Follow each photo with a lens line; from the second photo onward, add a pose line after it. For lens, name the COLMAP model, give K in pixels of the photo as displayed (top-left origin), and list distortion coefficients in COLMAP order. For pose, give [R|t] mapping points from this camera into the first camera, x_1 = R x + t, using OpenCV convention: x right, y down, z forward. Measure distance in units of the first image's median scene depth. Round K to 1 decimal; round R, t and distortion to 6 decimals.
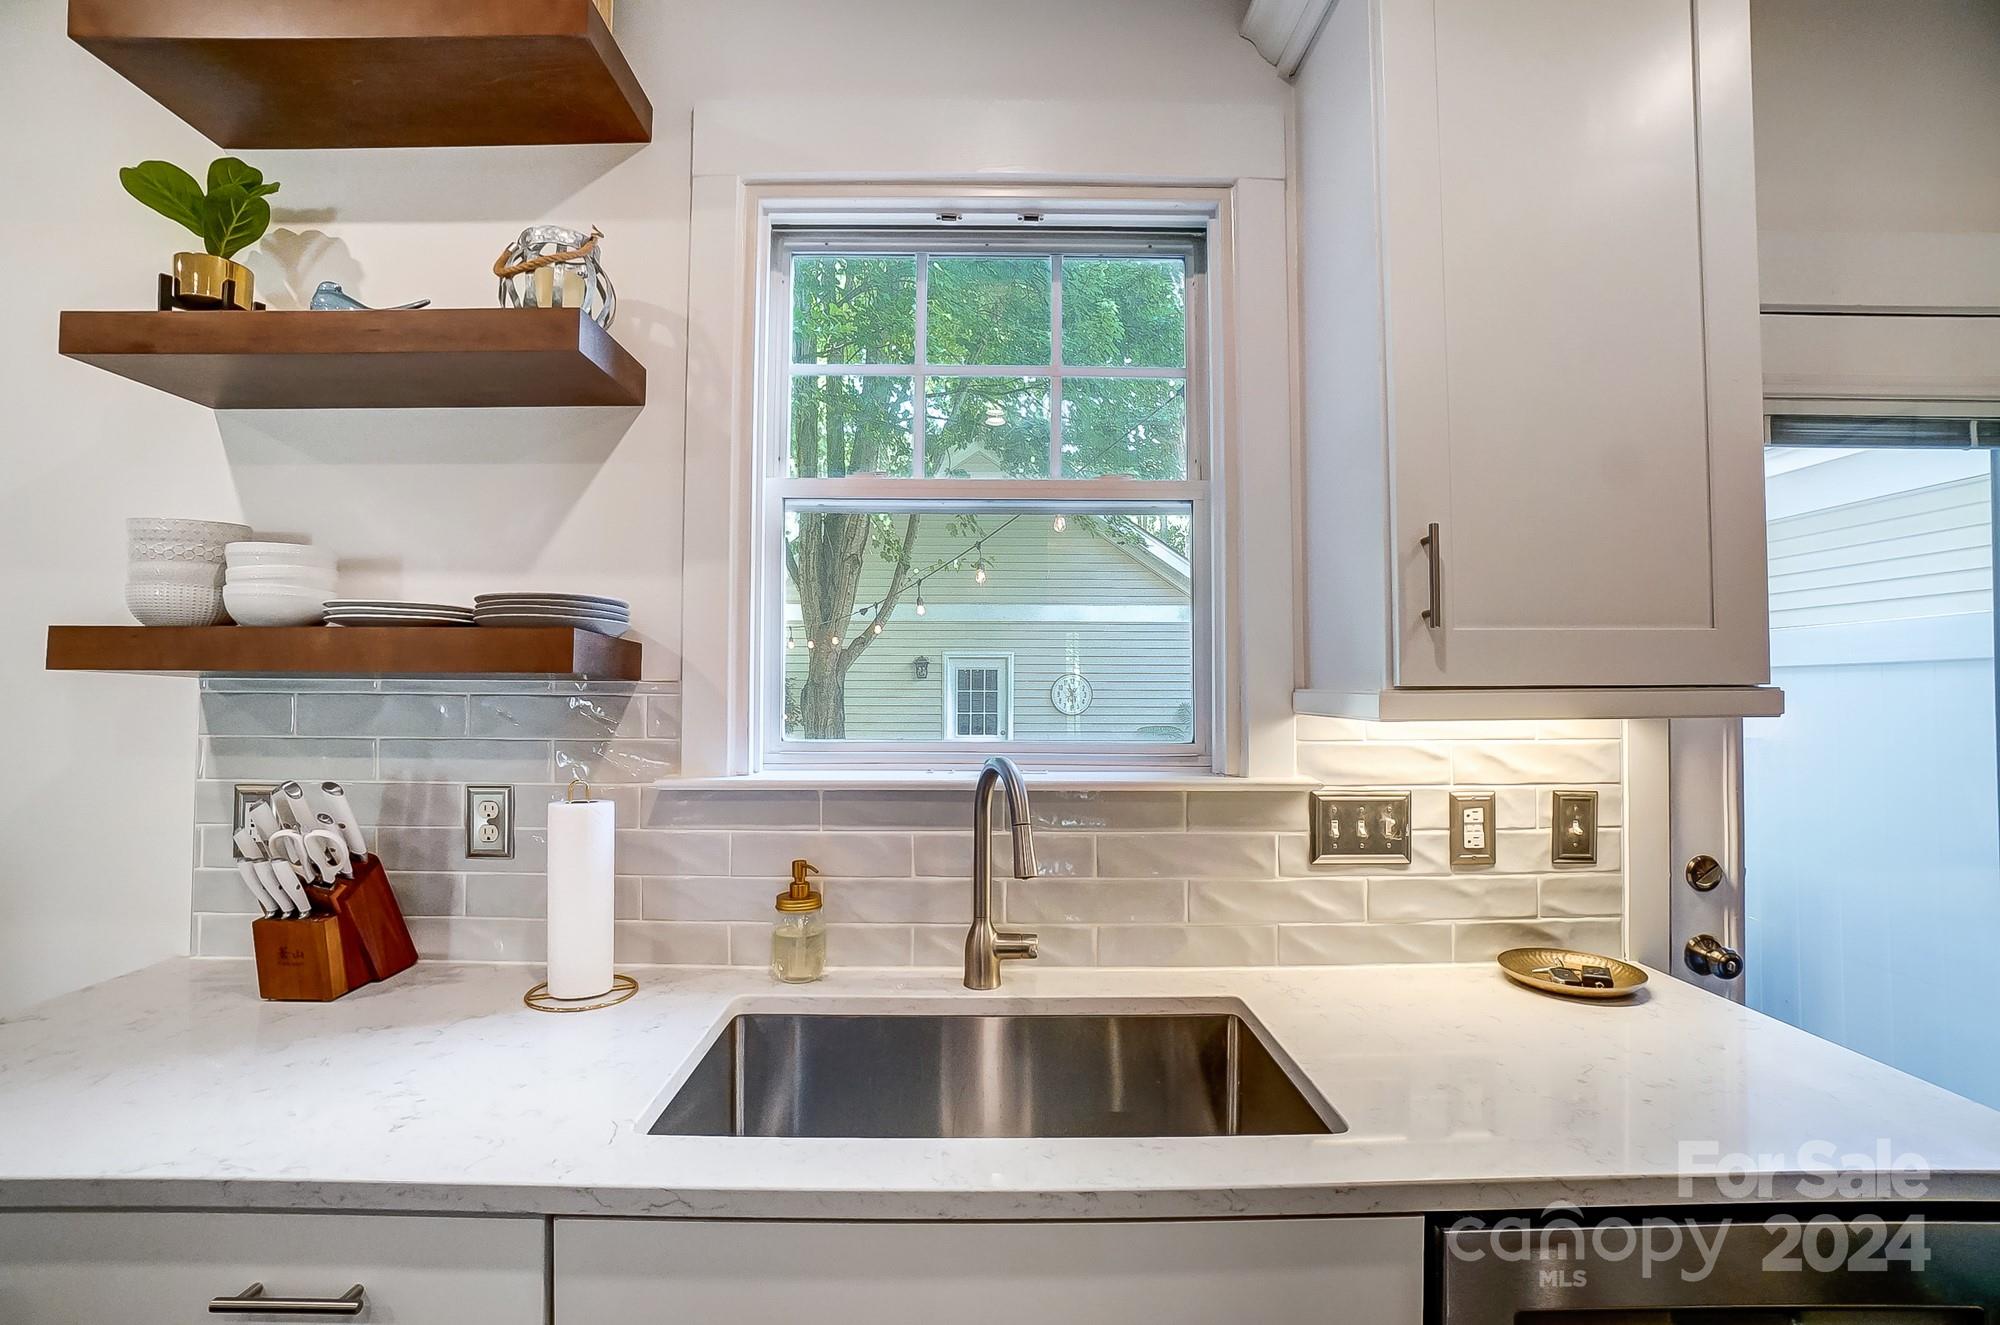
lens RADIAL K [[890.7, 0, 993.2], [0, 890.7, 667.6], [0, 0, 1]] dist [-0.057612, 0.017664]
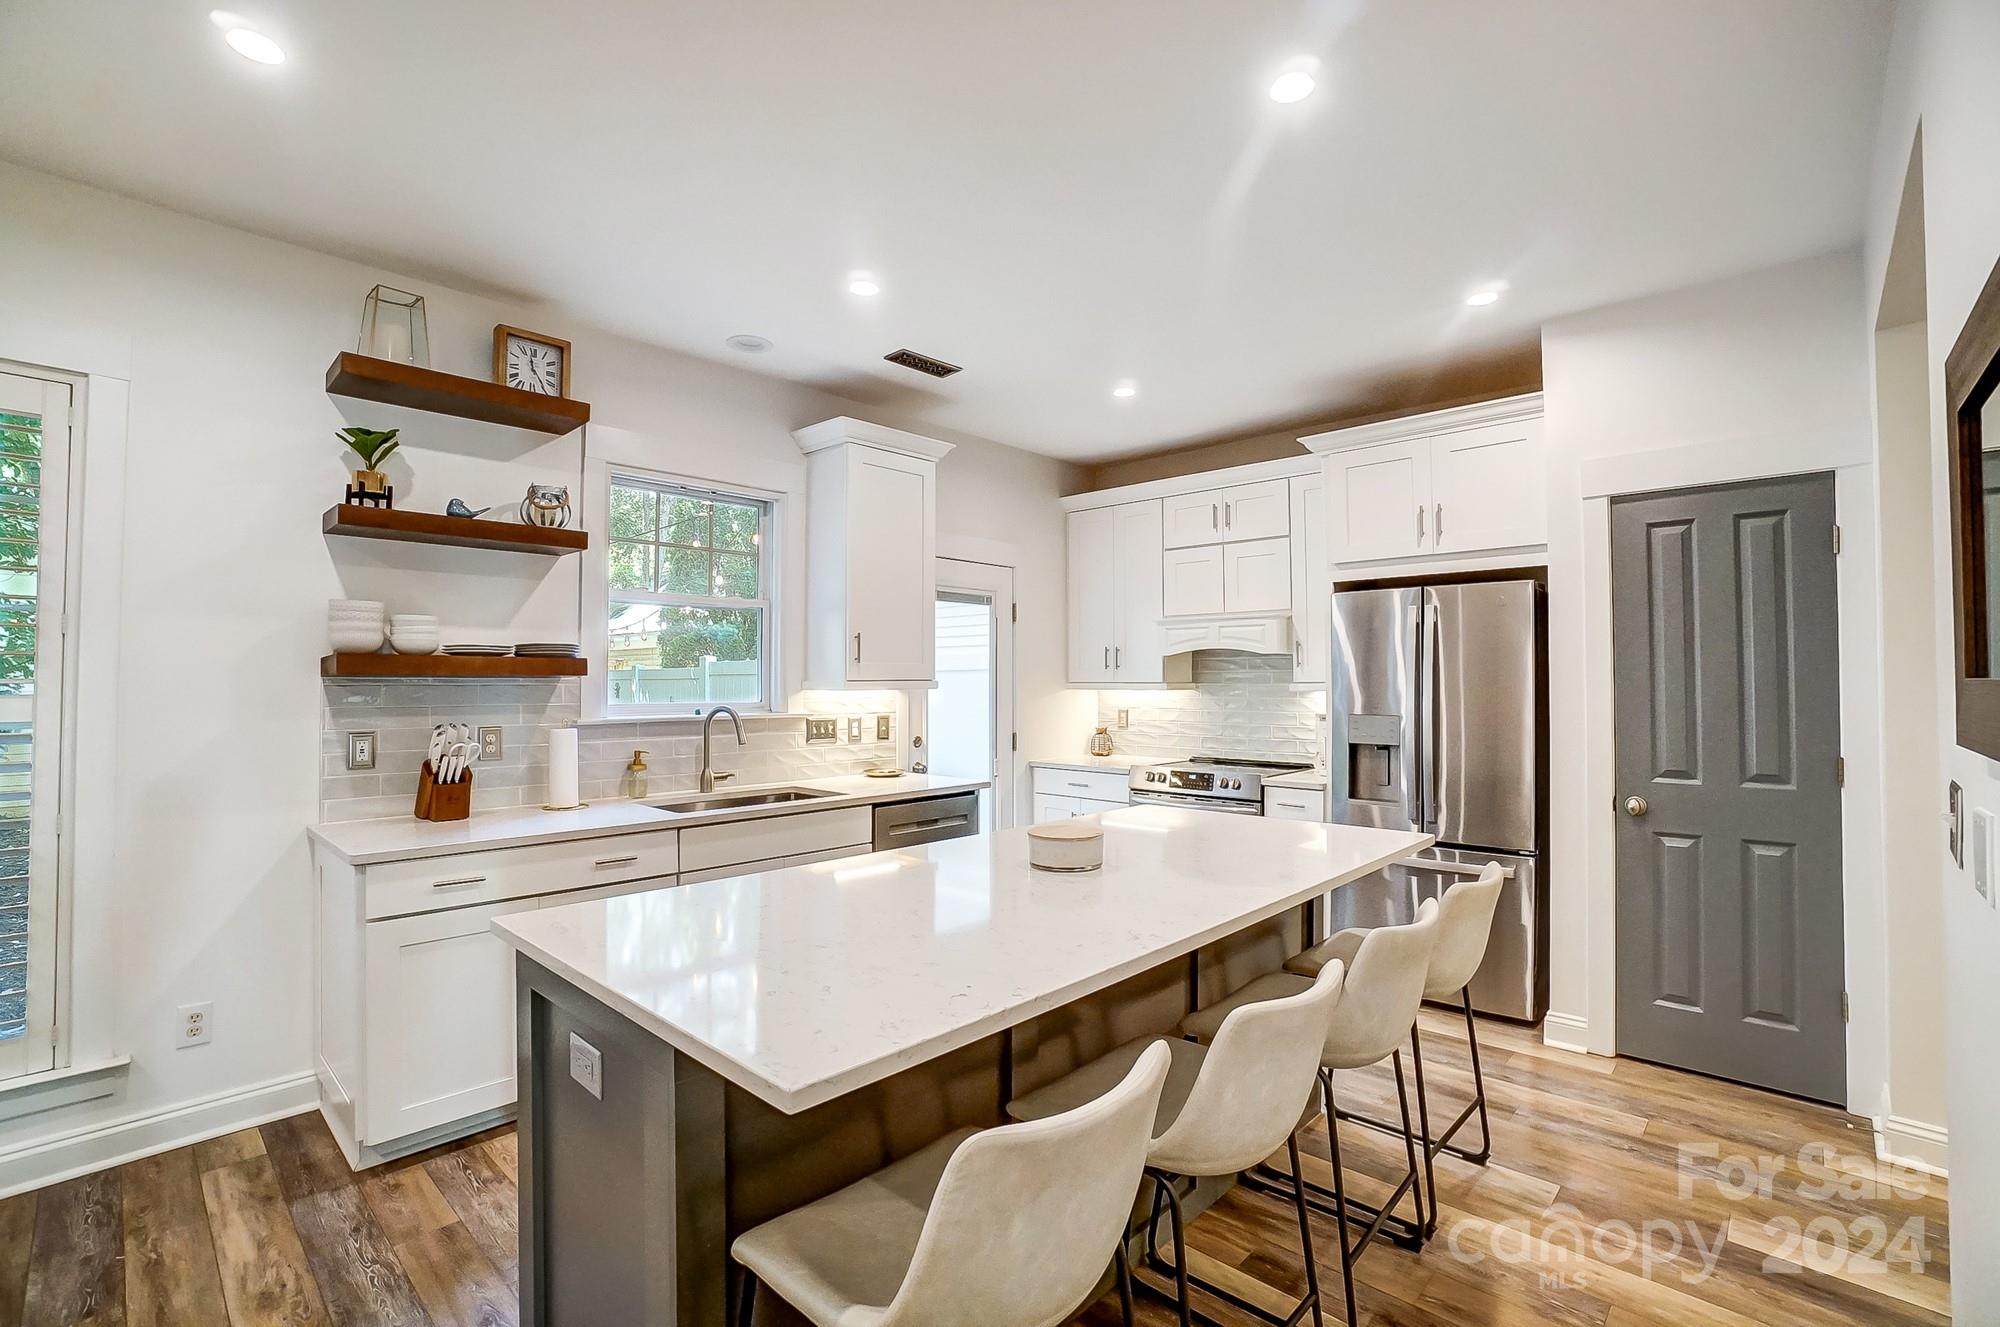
lens RADIAL K [[890.7, 0, 993.1], [0, 890.7, 662.6], [0, 0, 1]] dist [-0.057612, 0.017664]
pose [[0.697632, 0.010870, 0.716374, -1.257042], [-0.015122, 0.999886, -0.000445, -0.041476], [-0.716297, -0.010522, 0.697717, -1.394824]]
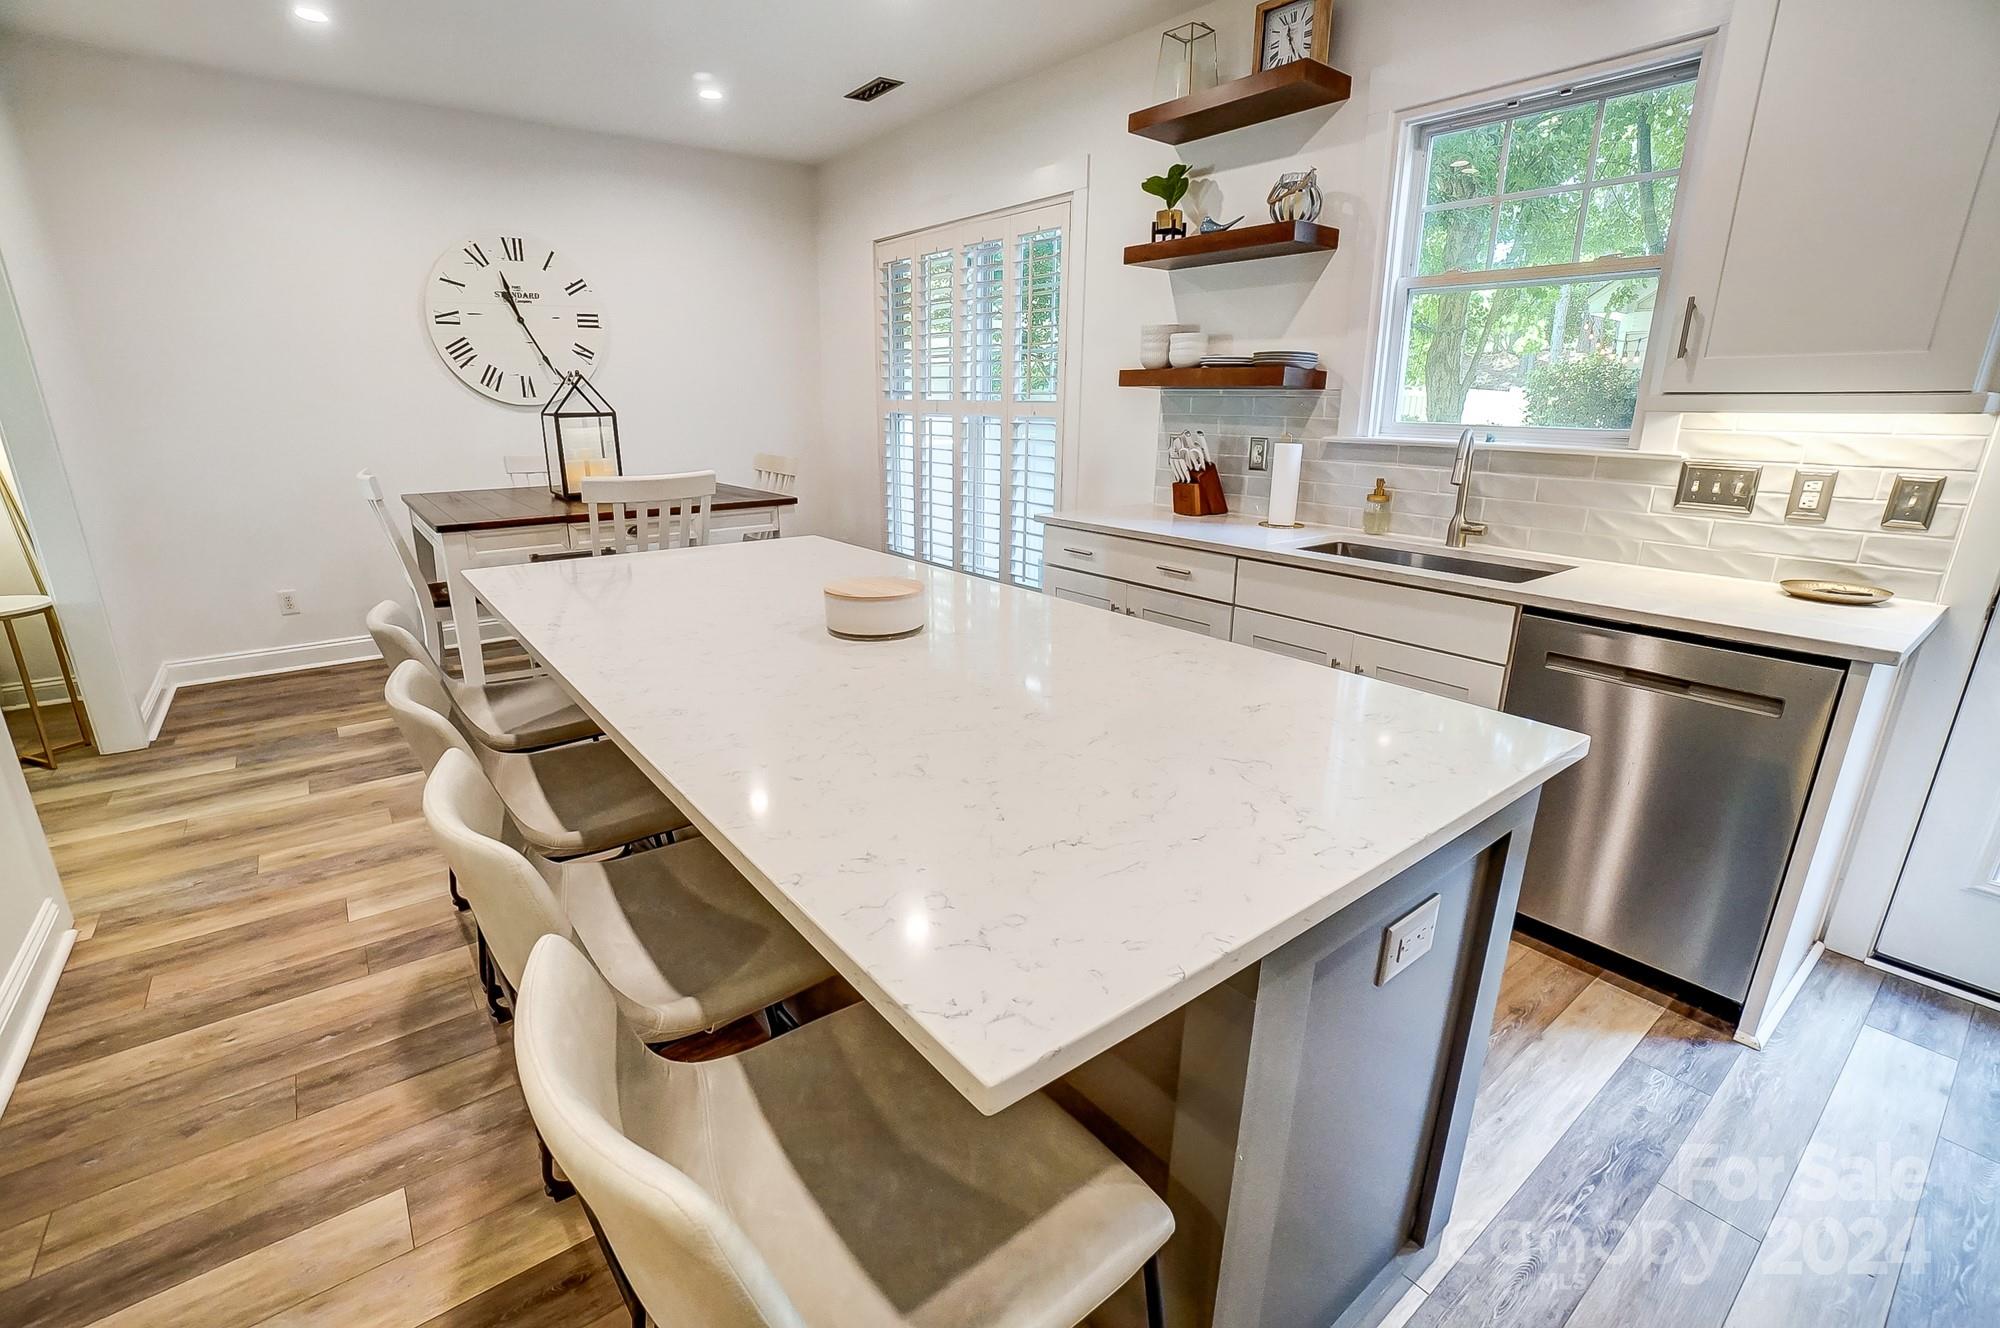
lens RADIAL K [[890.7, 0, 988.7], [0, 890.7, 667.2], [0, 0, 1]] dist [-0.057612, 0.017664]
pose [[0.603637, 0.227072, -0.764239, 0.889527], [0.019146, 0.954177, 0.298629, 0.004600], [0.797029, -0.194896, 0.571629, -0.989707]]
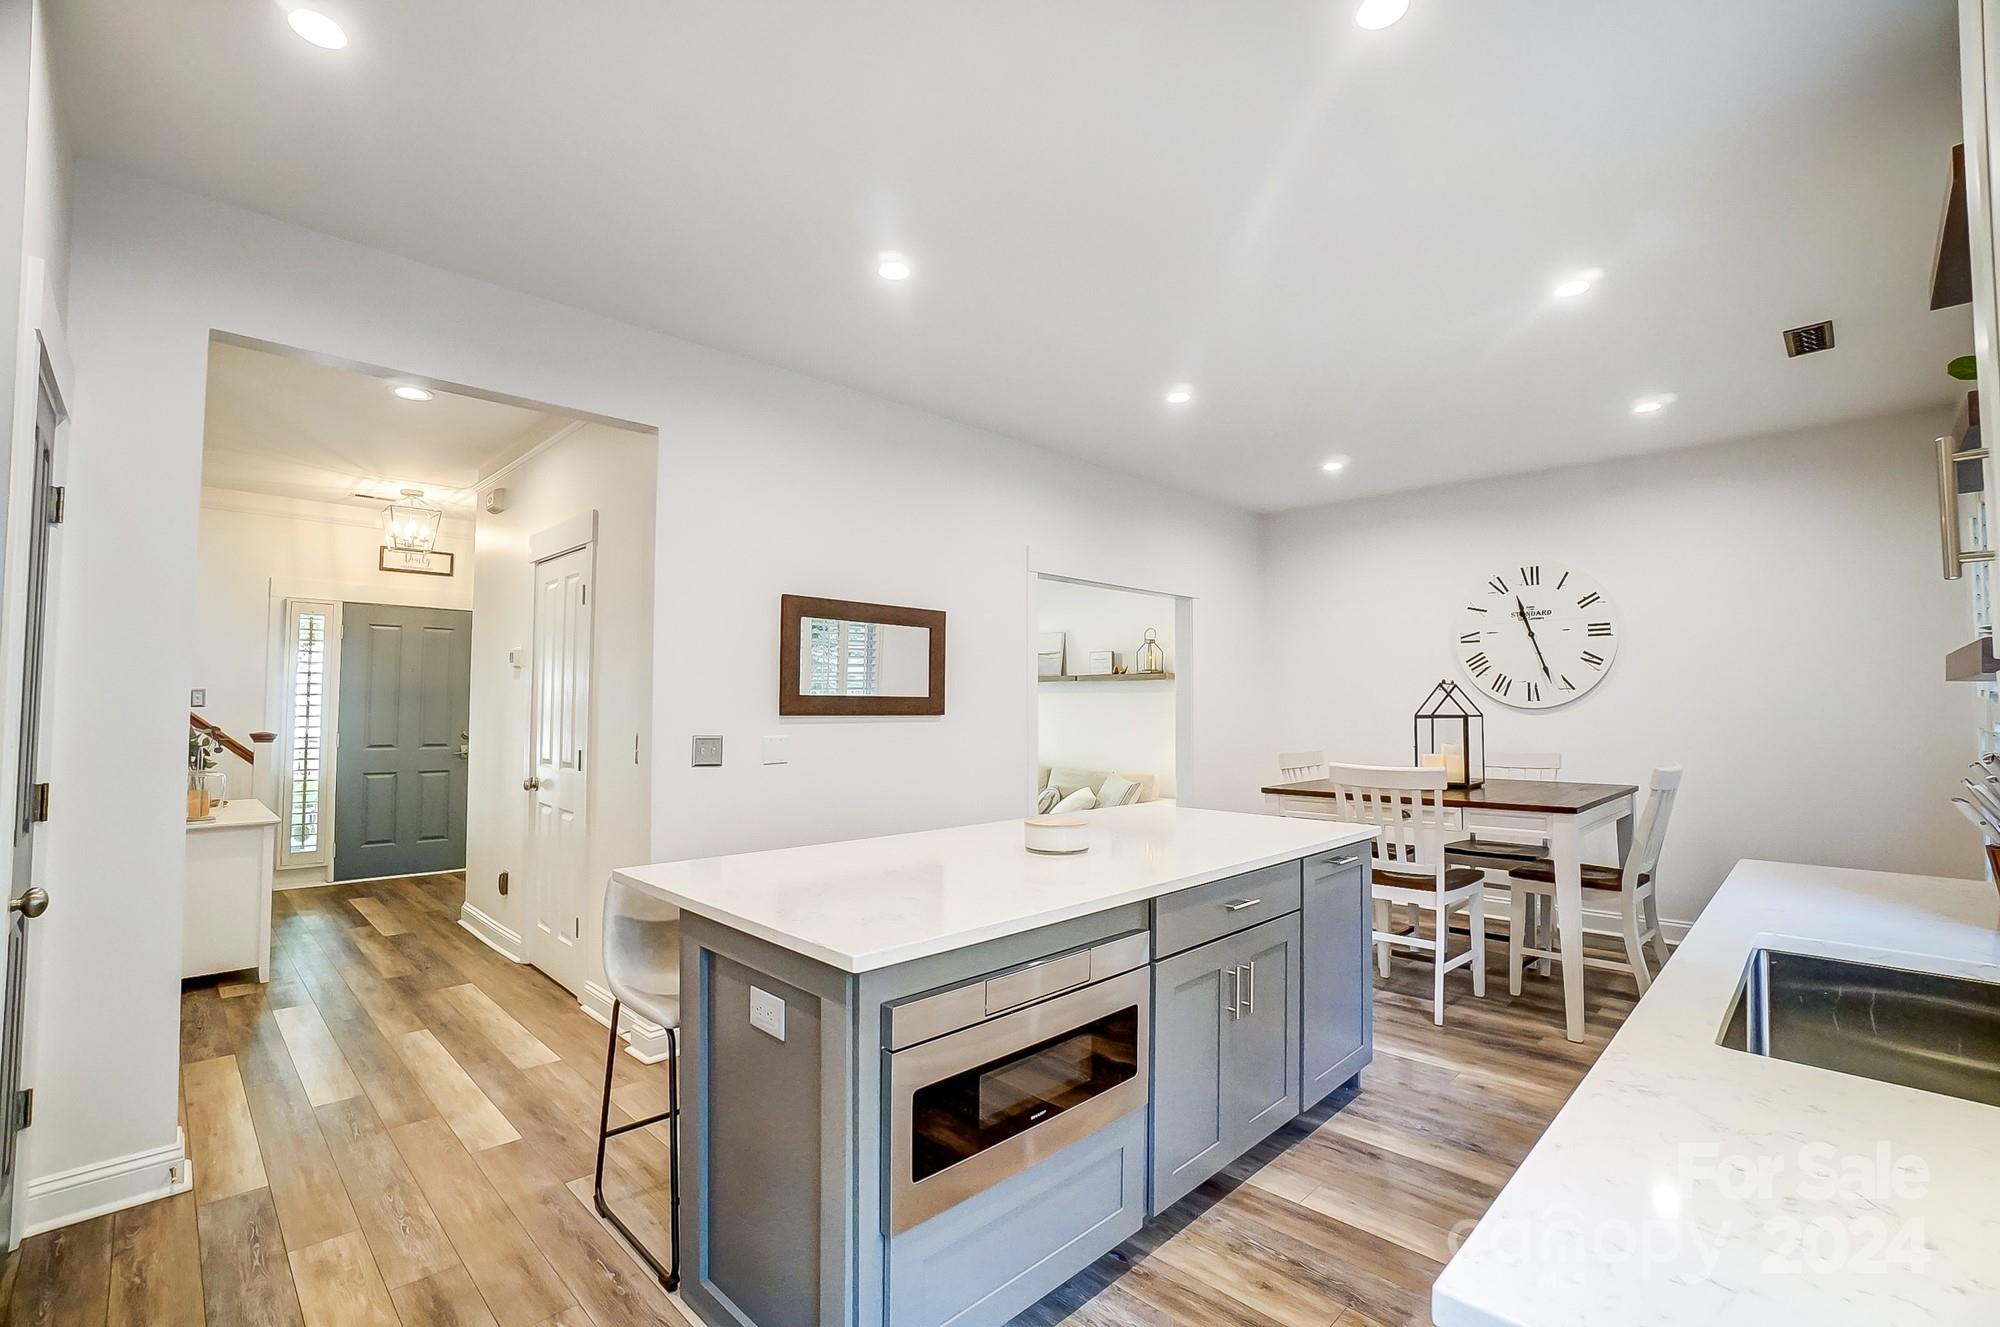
lens RADIAL K [[890.7, 0, 1000.6], [0, 890.7, 666.6], [0, 0, 1]] dist [-0.057612, 0.017664]
pose [[-0.724377, -0.037198, -0.688400, 1.177354], [0.010865, 0.997803, -0.065349, 0.053297], [0.689318, -0.054816, -0.722382, 0.783043]]
